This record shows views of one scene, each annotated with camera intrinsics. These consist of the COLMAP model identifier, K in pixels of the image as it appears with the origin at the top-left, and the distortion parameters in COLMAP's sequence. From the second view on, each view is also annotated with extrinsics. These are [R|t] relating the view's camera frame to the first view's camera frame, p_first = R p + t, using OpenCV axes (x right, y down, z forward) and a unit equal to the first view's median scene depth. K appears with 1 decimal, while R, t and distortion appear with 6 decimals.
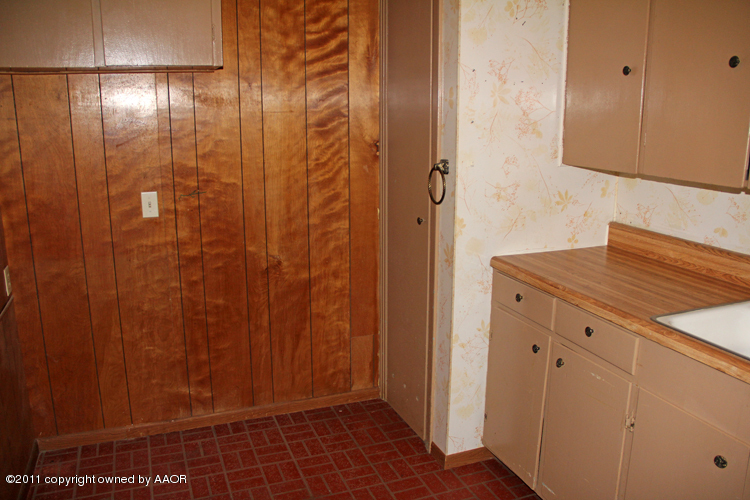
lens RADIAL K [[627.8, 0, 375.0], [0, 627.8, 250.0], [0, 0, 1]] dist [-0.058812, 0.004579]
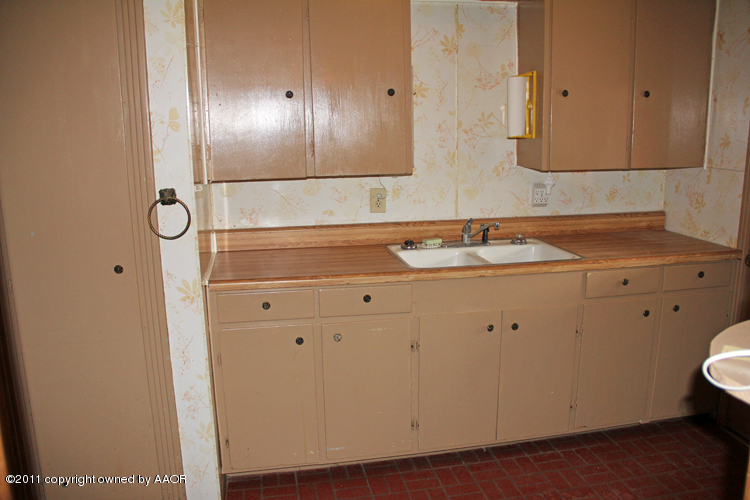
lens RADIAL K [[627.8, 0, 375.0], [0, 627.8, 250.0], [0, 0, 1]] dist [-0.058812, 0.004579]
pose [[0.163894, -0.202941, 0.965377, -0.745032], [0.232819, 0.958922, 0.162058, -0.145037], [-0.958610, 0.198198, 0.204411, 0.604187]]
